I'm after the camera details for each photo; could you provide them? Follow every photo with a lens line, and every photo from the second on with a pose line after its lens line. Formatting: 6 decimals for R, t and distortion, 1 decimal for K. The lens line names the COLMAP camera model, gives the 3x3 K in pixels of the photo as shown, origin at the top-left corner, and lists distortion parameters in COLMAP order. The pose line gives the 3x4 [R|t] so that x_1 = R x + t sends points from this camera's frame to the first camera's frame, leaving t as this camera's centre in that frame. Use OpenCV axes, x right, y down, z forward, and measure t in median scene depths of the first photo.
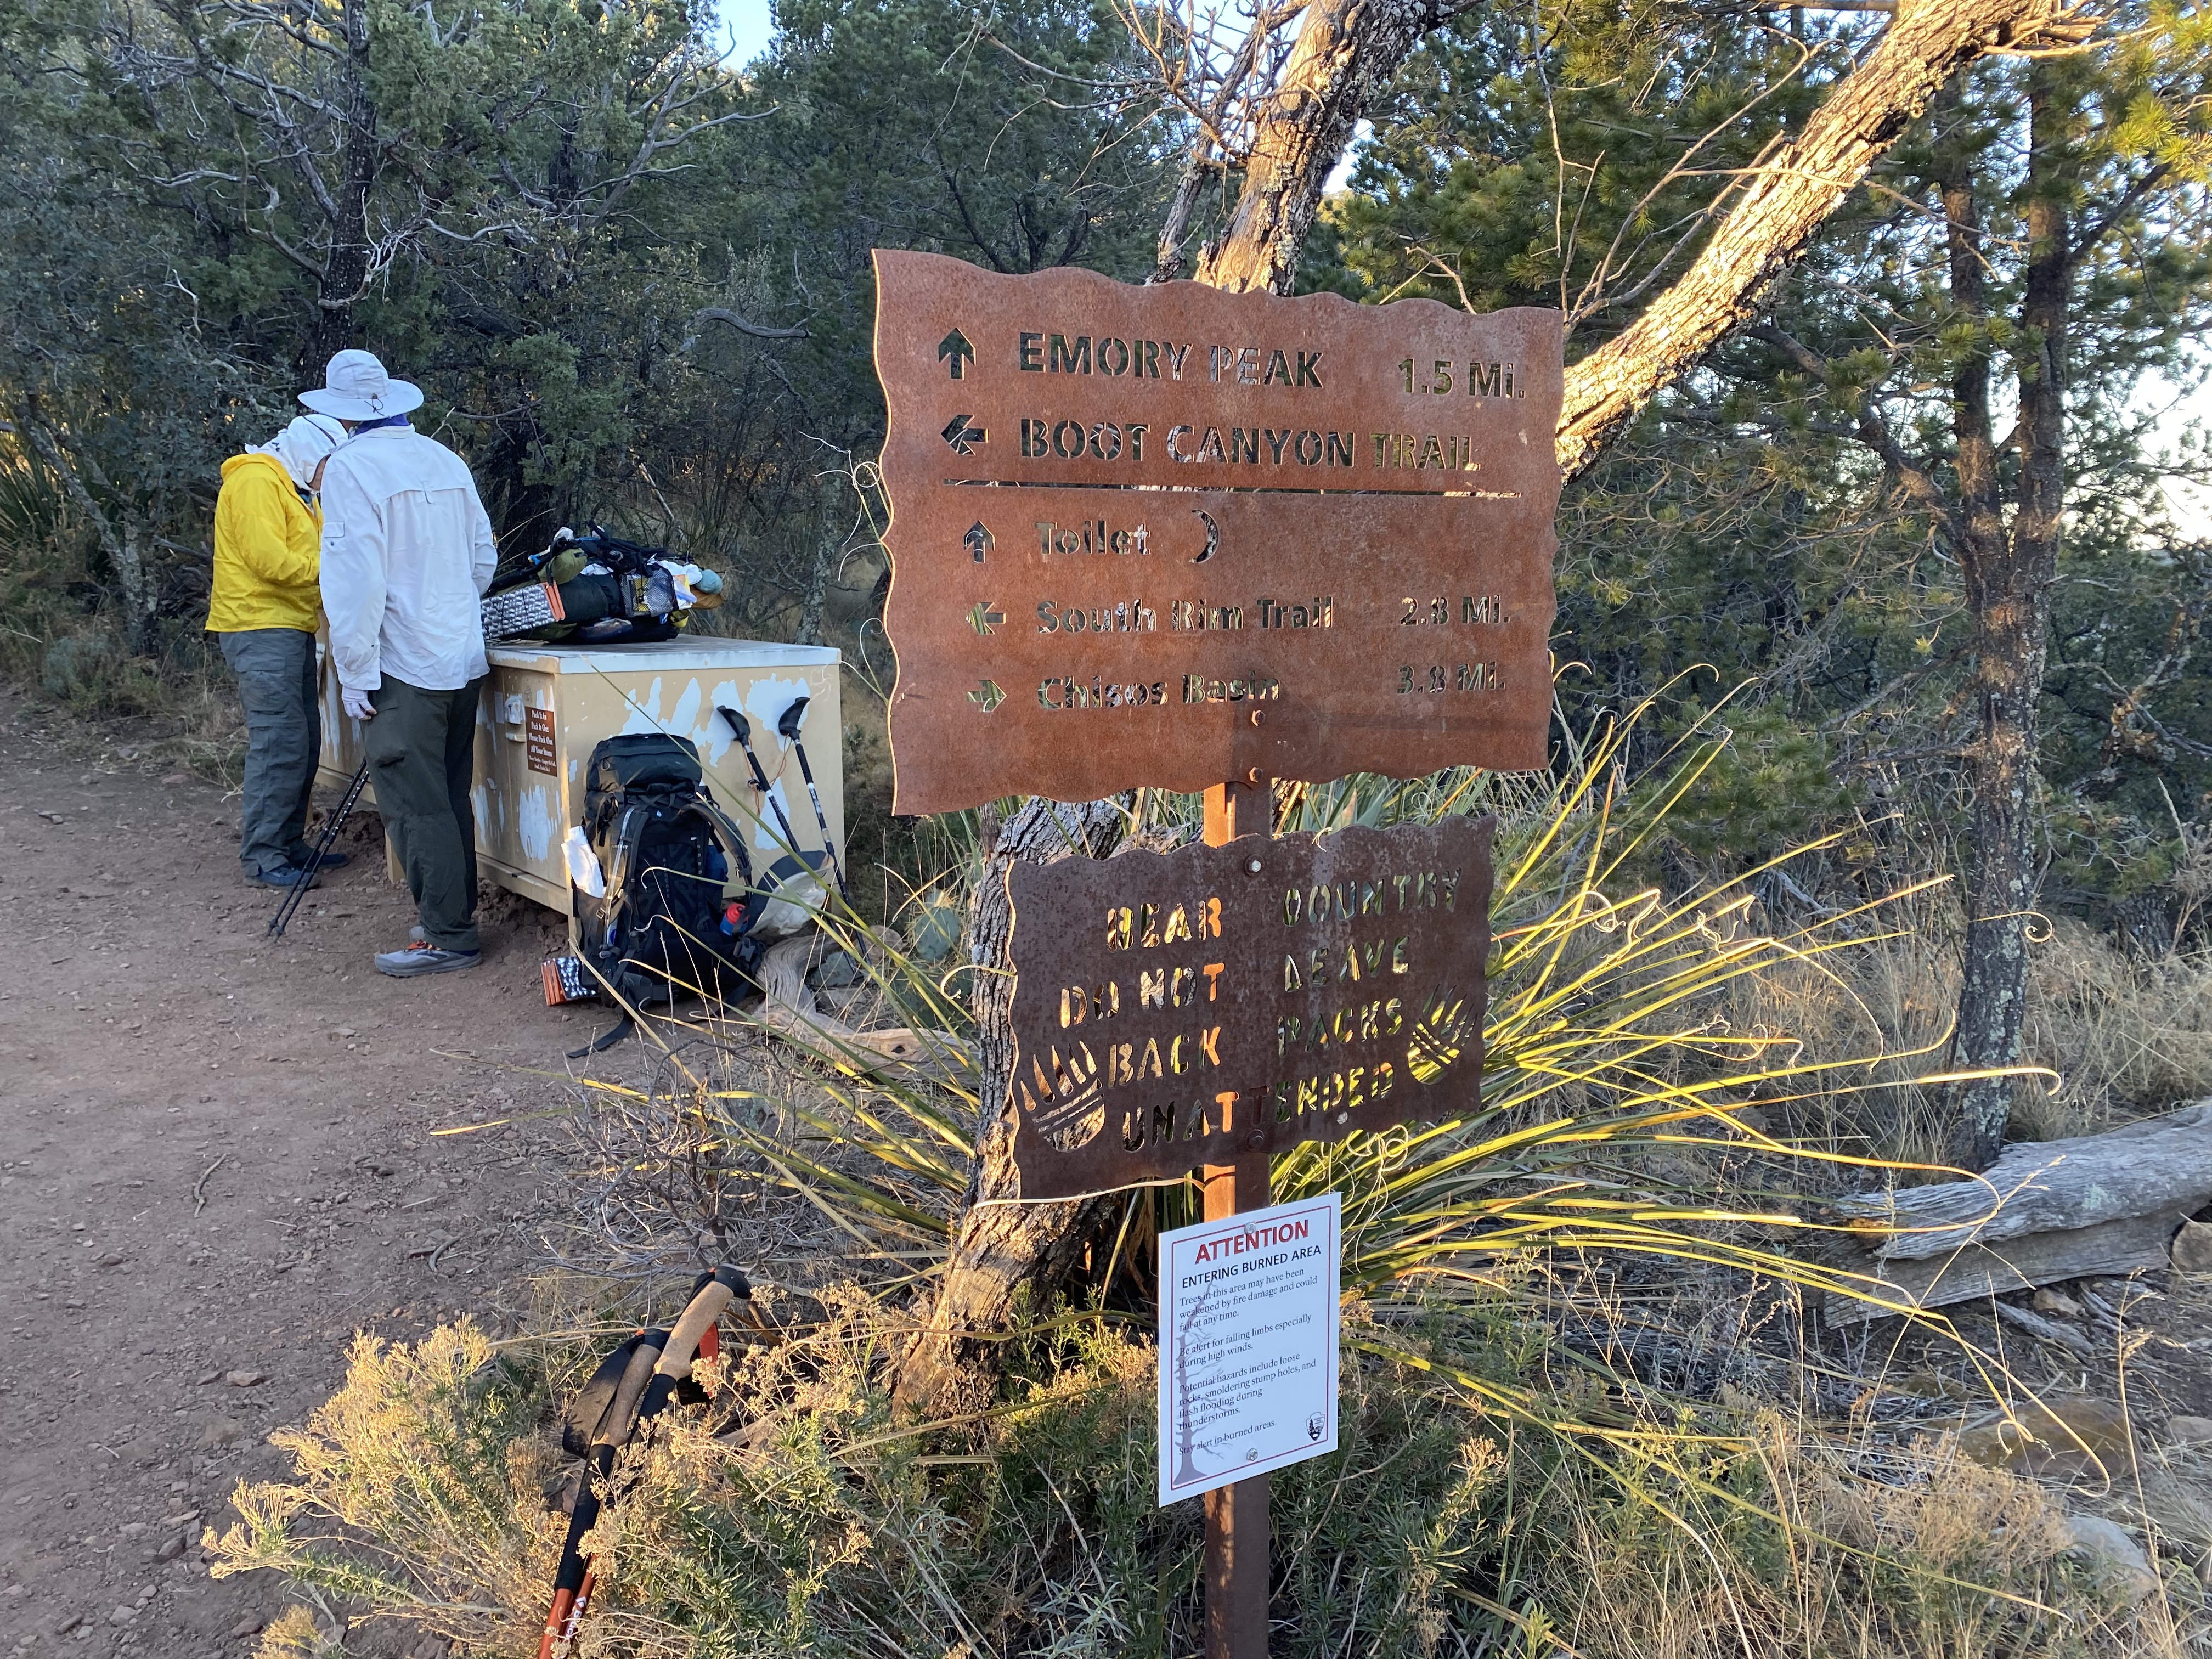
lens RADIAL K [[1678.2, 0, 1106.0], [0, 1678.2, 829.5], [0, 0, 1]] dist [0.006871, -0.003125]
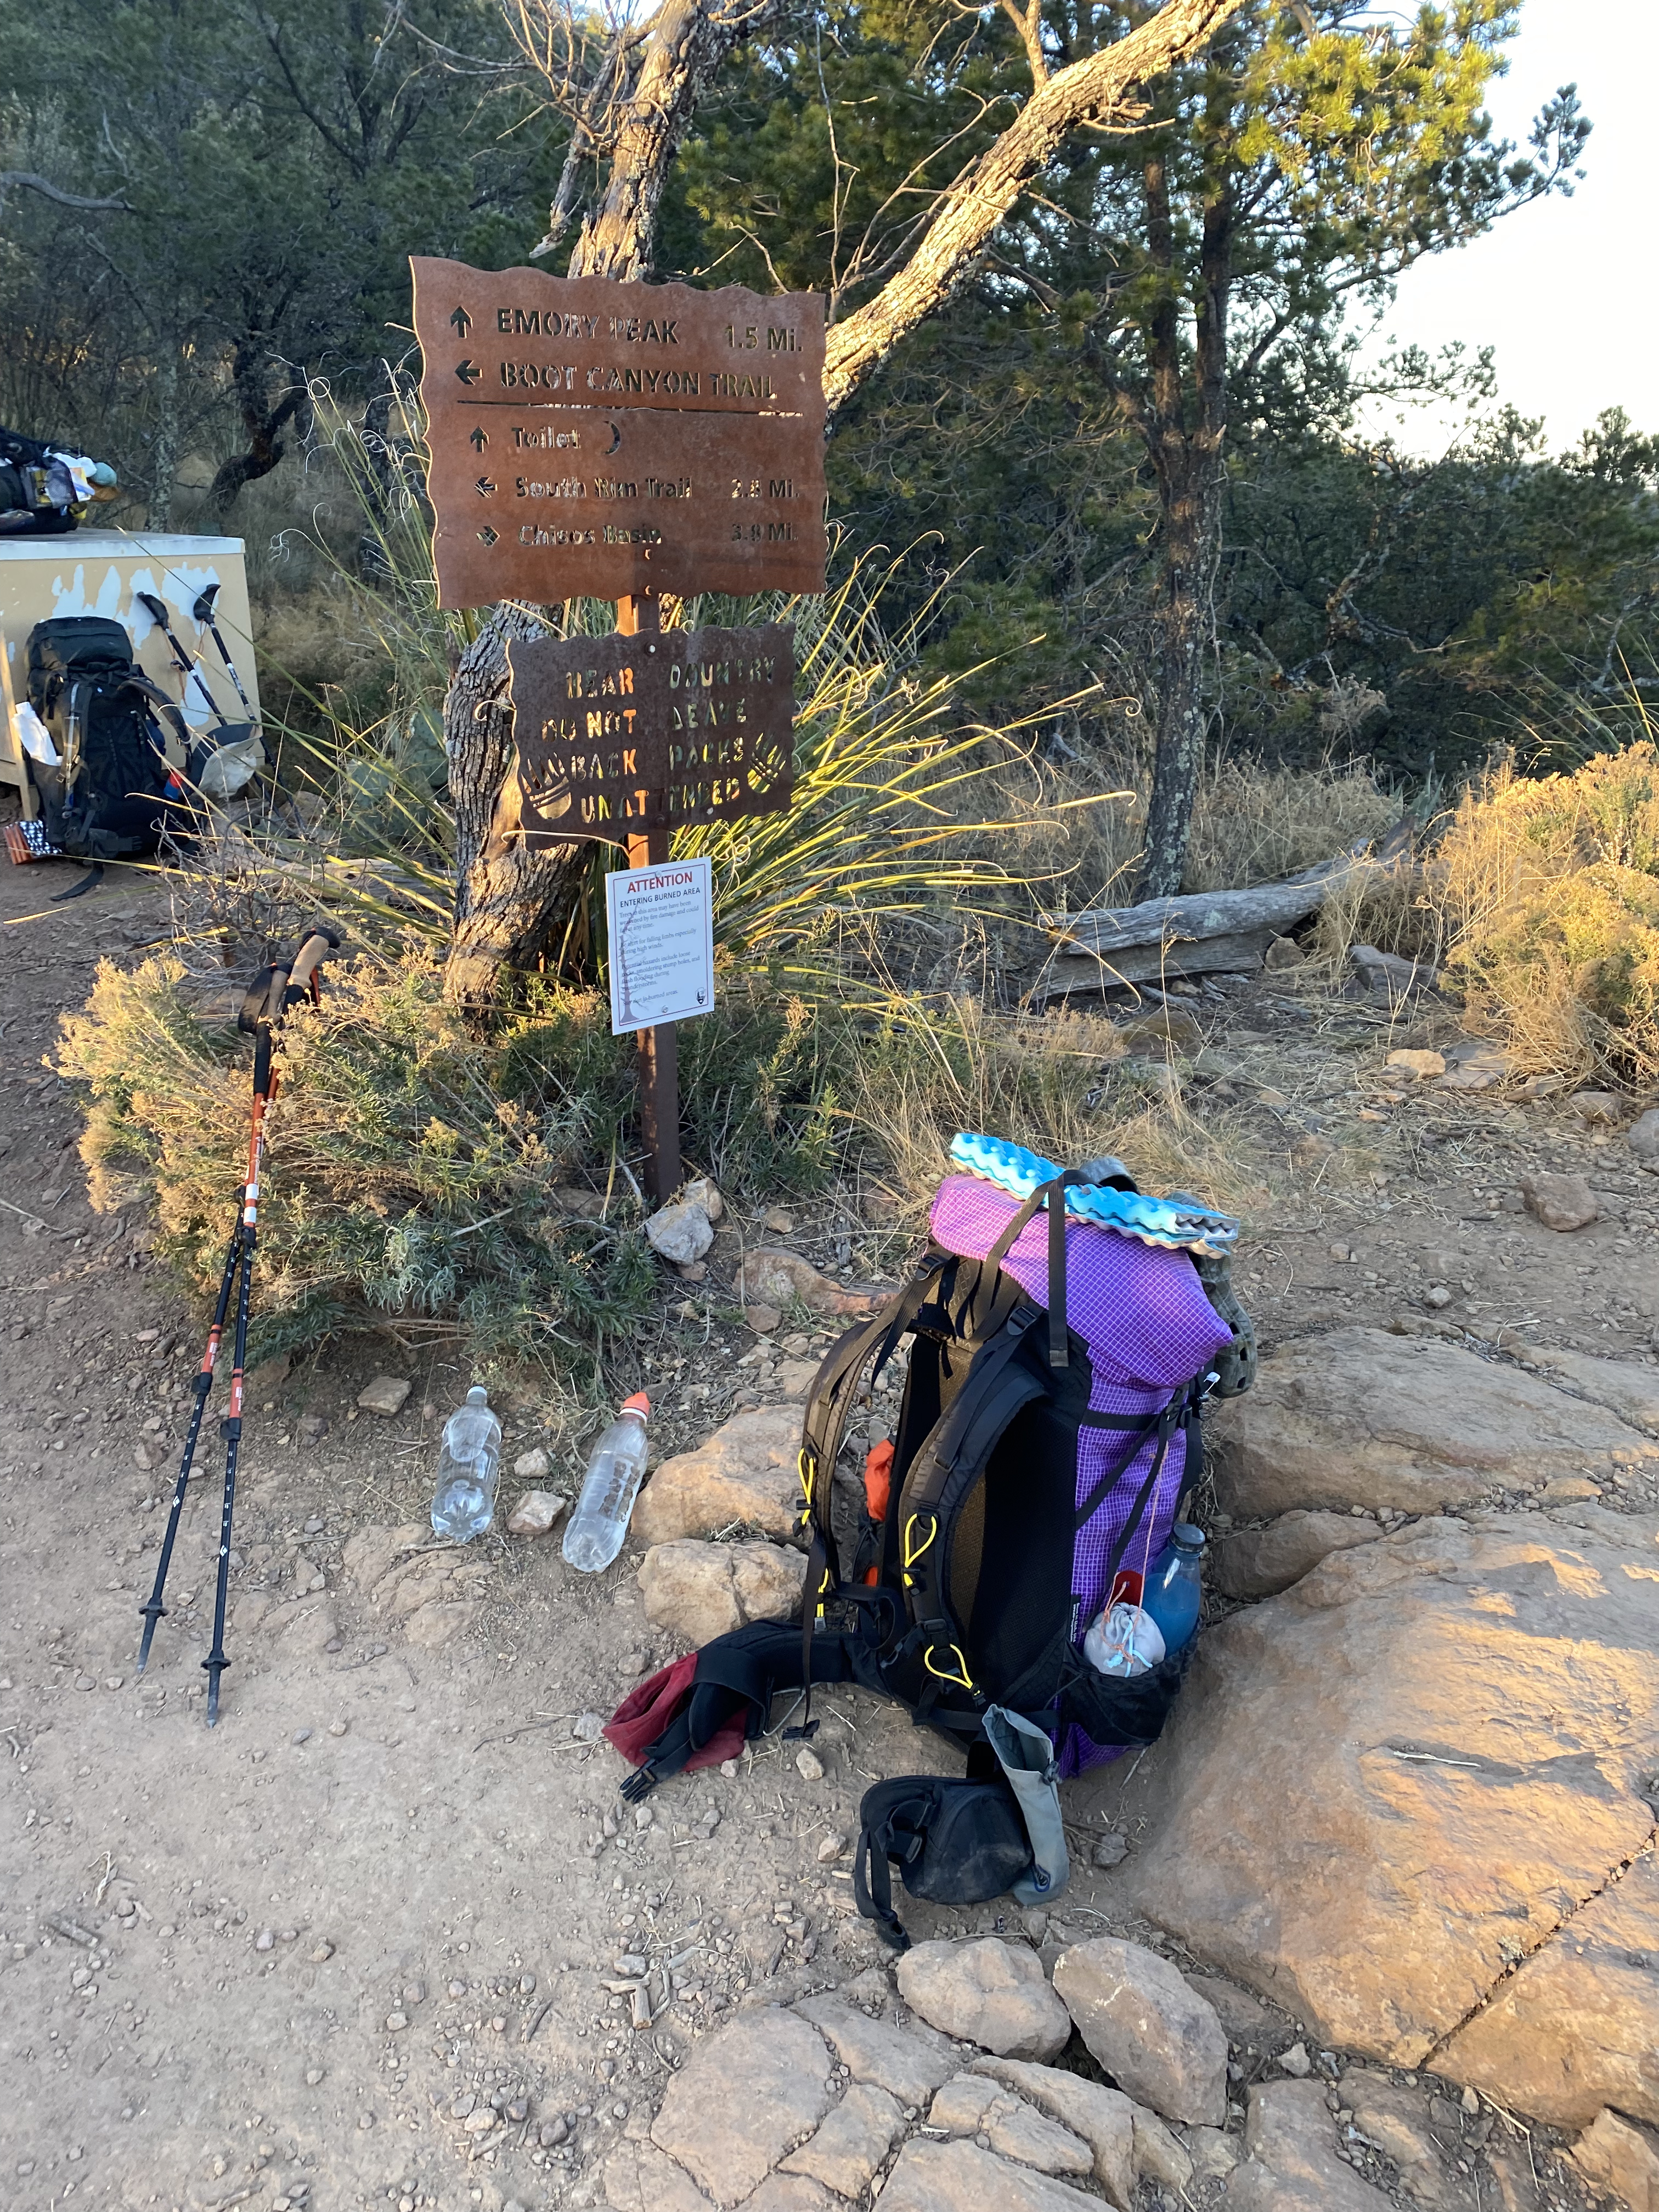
lens RADIAL K [[1678.2, 0, 829.5], [0, 1678.2, 1106.0], [0, 0, 1]] dist [0.006871, -0.003125]
pose [[0.976334, -0.068152, 0.205247, -0.087353], [0.024529, 0.977821, 0.208003, 0.094968], [-0.214871, -0.198046, 0.956352, -0.565221]]
